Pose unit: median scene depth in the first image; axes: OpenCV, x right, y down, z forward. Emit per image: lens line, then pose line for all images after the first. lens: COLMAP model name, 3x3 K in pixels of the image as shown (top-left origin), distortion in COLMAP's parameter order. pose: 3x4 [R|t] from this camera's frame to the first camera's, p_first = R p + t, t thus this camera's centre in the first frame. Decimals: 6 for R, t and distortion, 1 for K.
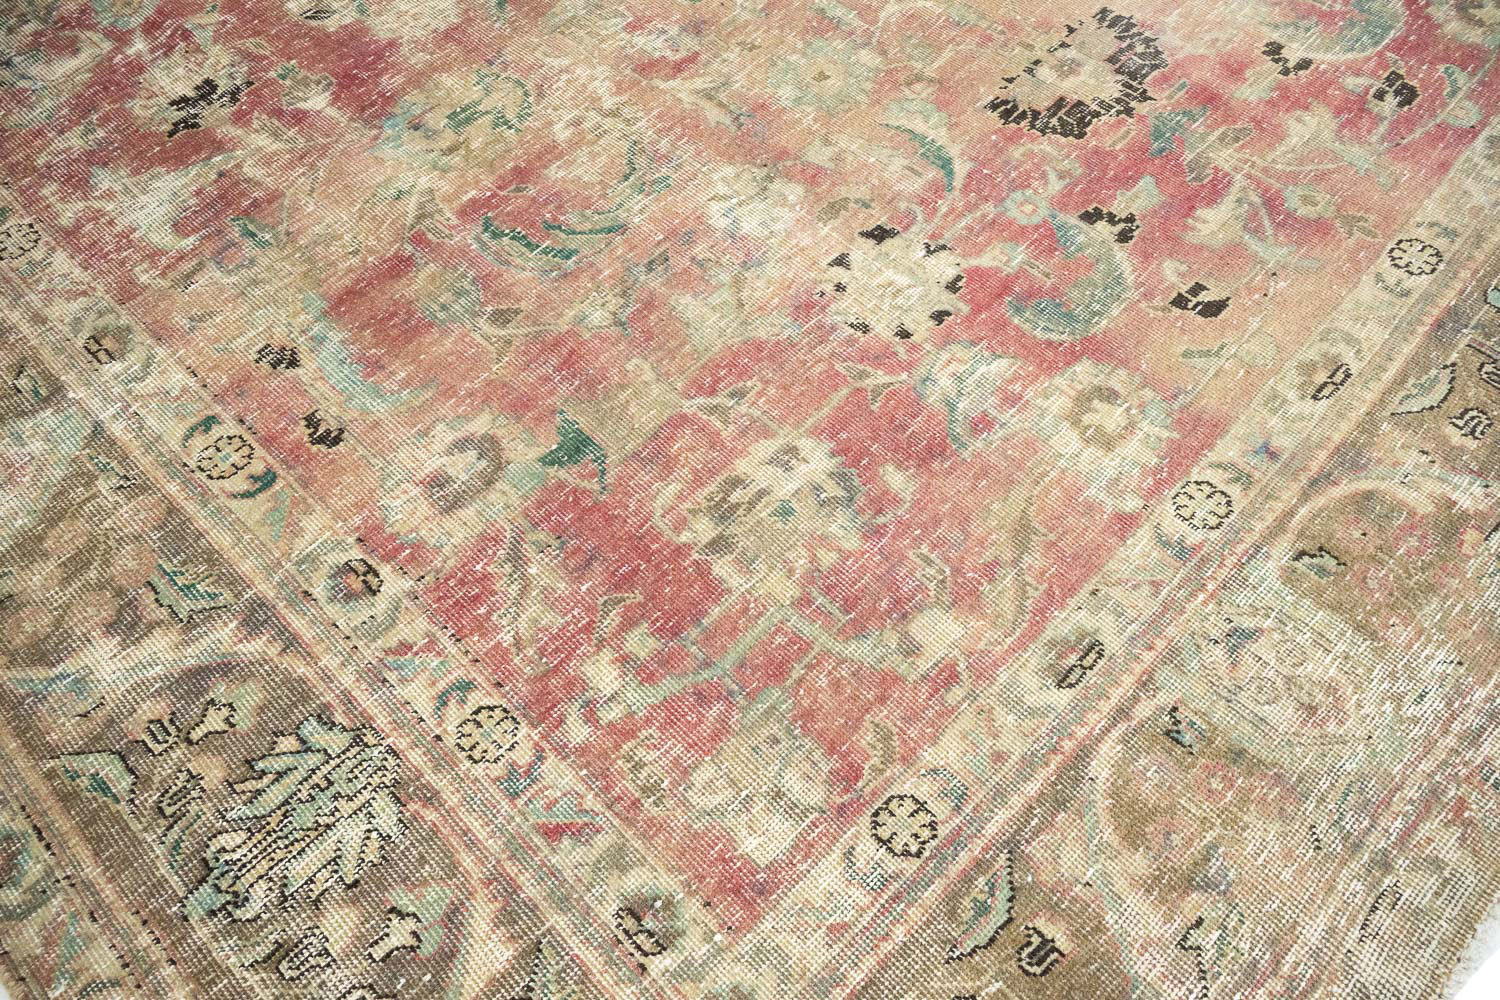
lens RADIAL K [[1235.8, 0, 753.8], [0, 1235.8, 507.7], [0, 0, 1]] dist [0.004026, -0.003288]
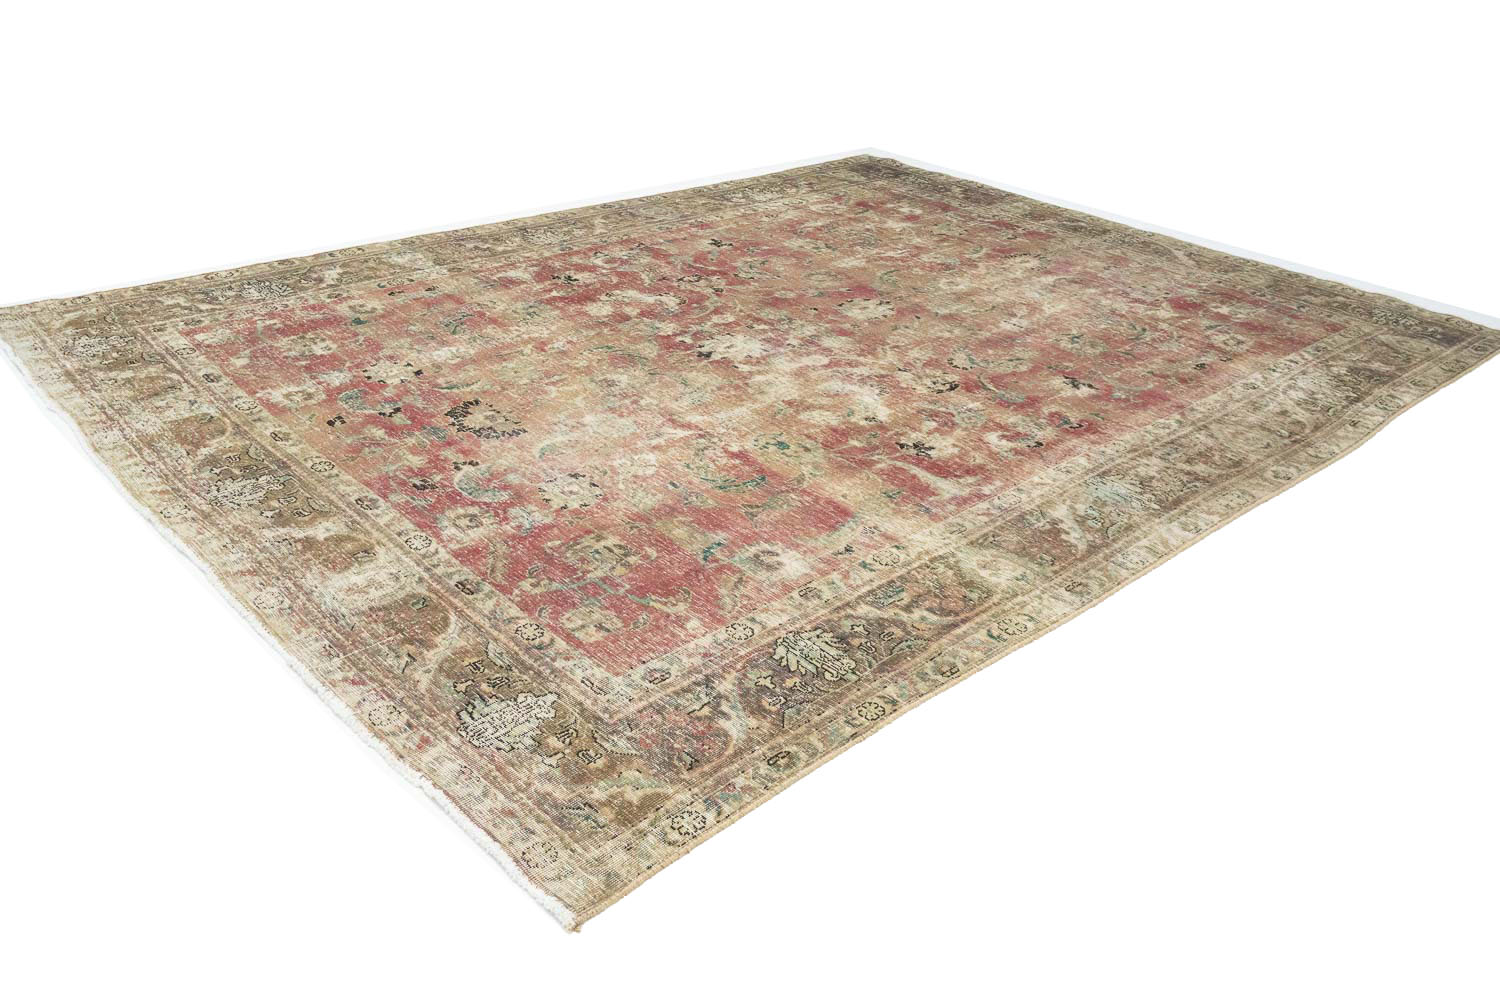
lens RADIAL K [[1235.8, 0, 722.0], [0, 1235.8, 521.7], [0, 0, 1]] dist [0.004026, -0.003288]
pose [[-0.093013, 0.532751, -0.841145, 2.857830], [-0.872262, 0.363767, 0.326851, -1.815187], [0.480112, 0.764100, 0.430864, 0.567857]]
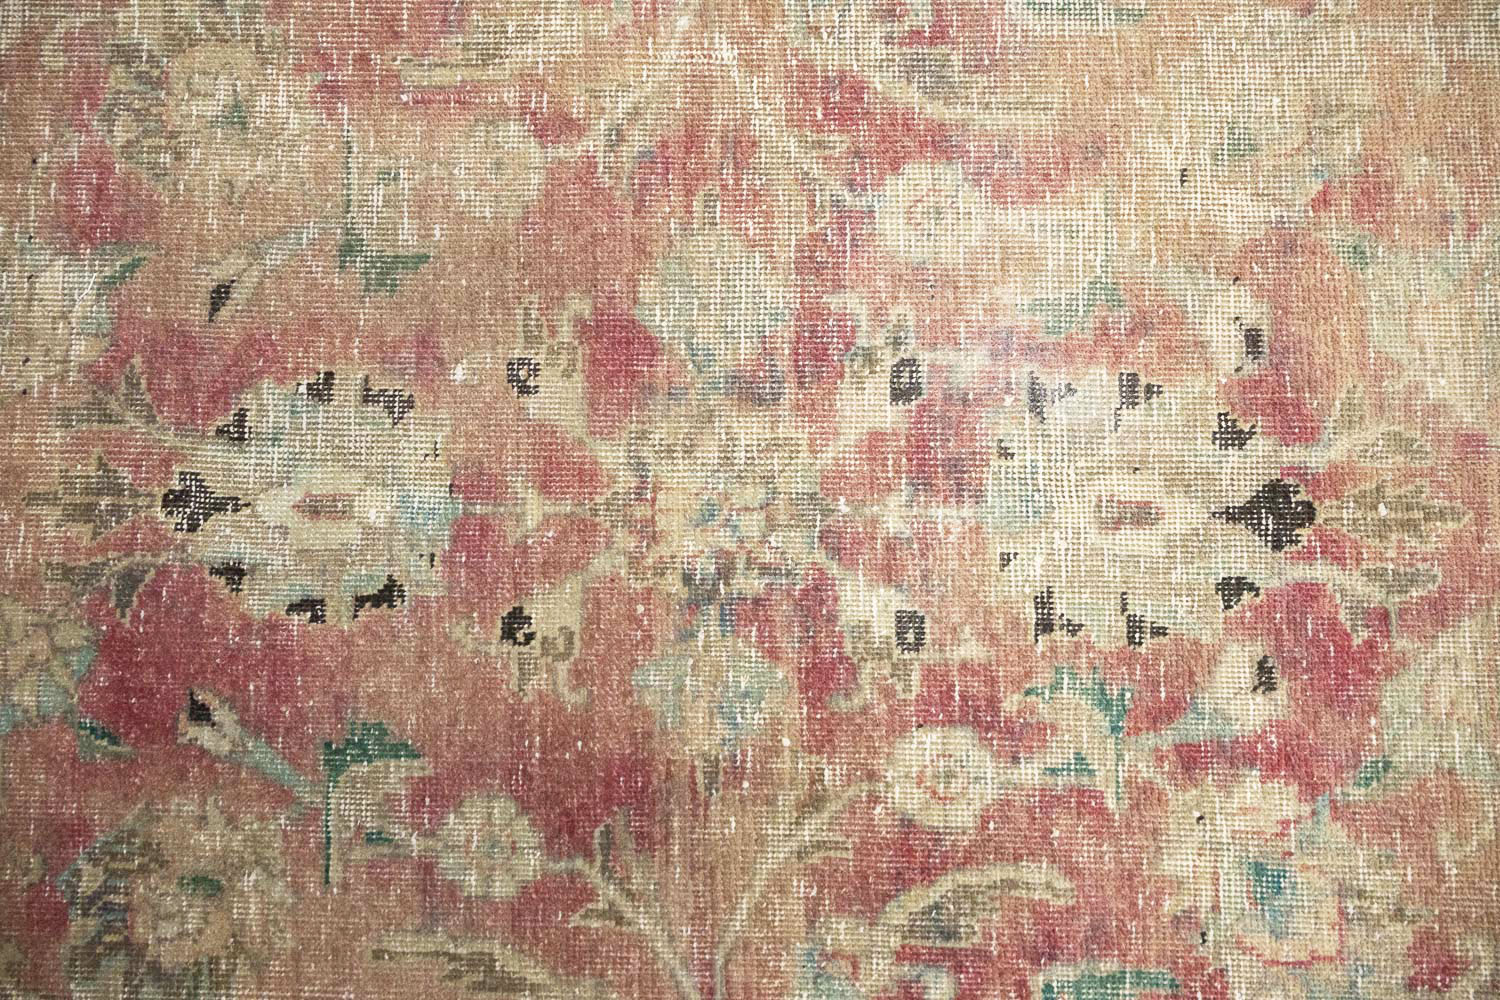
lens RADIAL K [[1235.8, 0, 749.8], [0, 1235.8, 498.5], [0, 0, 1]] dist [0.004026, -0.003288]
pose [[0.727378, -0.680794, 0.086256, -0.425947], [0.587001, 0.682367, 0.435667, -1.414038], [-0.355458, -0.266262, 0.895966, 1.031144]]
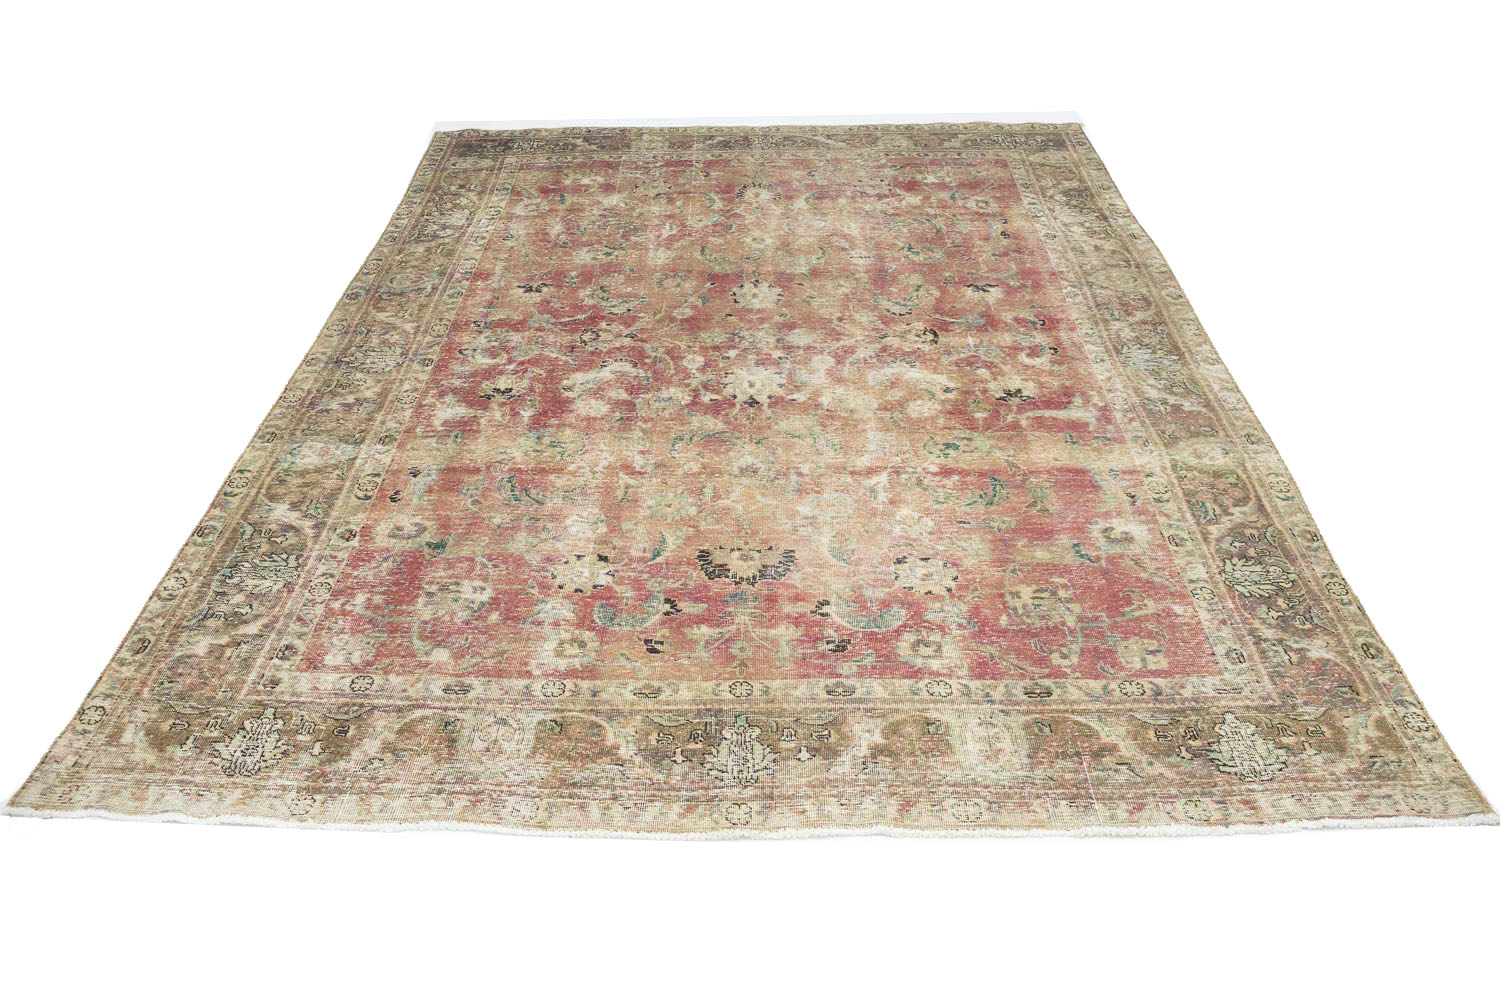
lens RADIAL K [[1235.8, 0, 732.3], [0, 1235.8, 532.4], [0, 0, 1]] dist [0.004026, -0.003288]
pose [[0.671819, 0.485893, -0.559077, 1.873342], [-0.643190, 0.757027, -0.114964, -0.186750], [0.367376, 0.436828, 0.821107, -0.982123]]
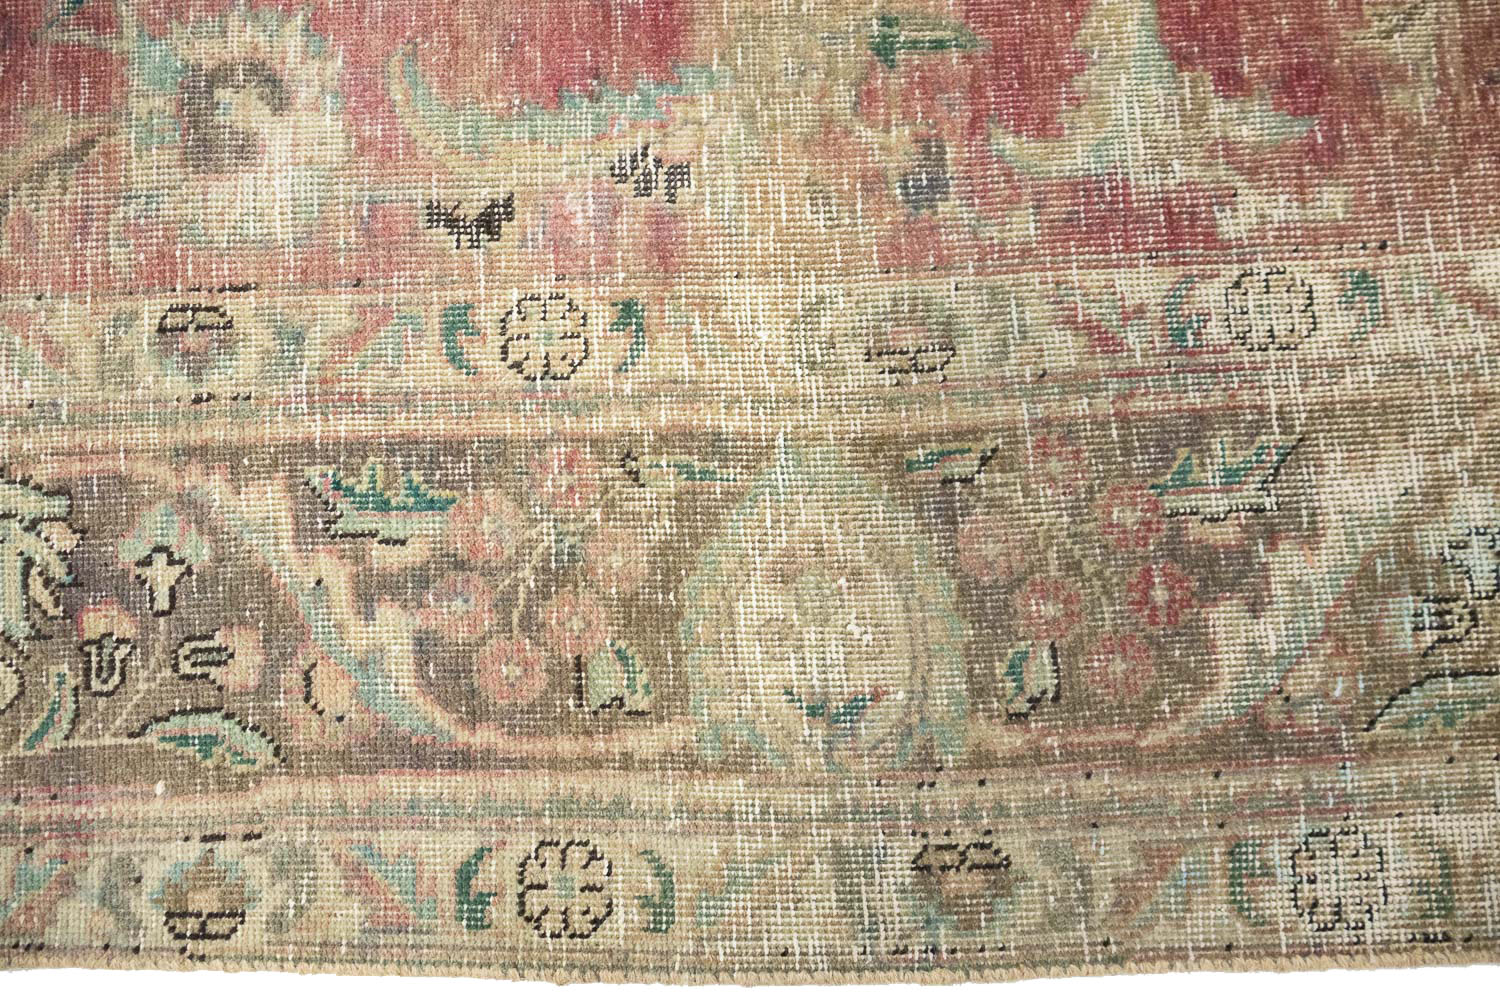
lens RADIAL K [[1235.8, 0, 750.0], [0, 1235.8, 491.1], [0, 0, 1]] dist [0.004026, -0.003288]
pose [[-0.710402, 0.702341, -0.045225, 0.847120], [-0.569700, -0.536129, 0.622902, -1.819404], [0.413243, 0.468276, 0.780992, 1.365871]]
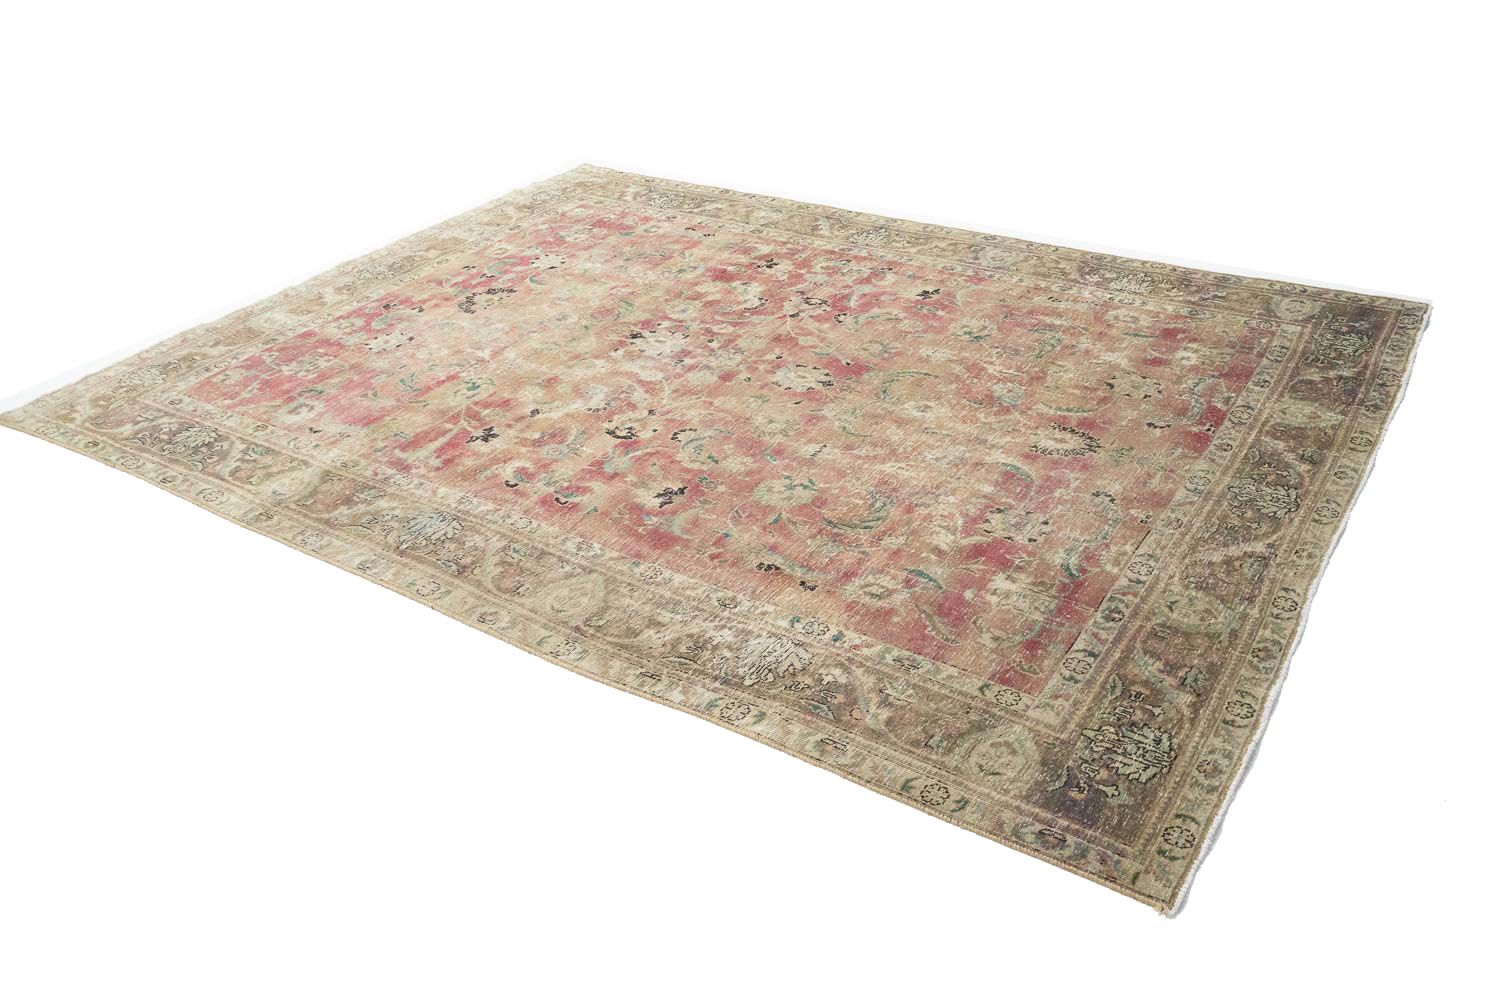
lens RADIAL K [[1235.8, 0, 722.8], [0, 1235.8, 502.8], [0, 0, 1]] dist [0.004026, -0.003288]
pose [[-0.984225, 0.166309, -0.060355, -0.066470], [-0.062090, -0.005252, 0.998057, -4.740900], [0.165668, 0.986060, 0.015495, 2.113695]]
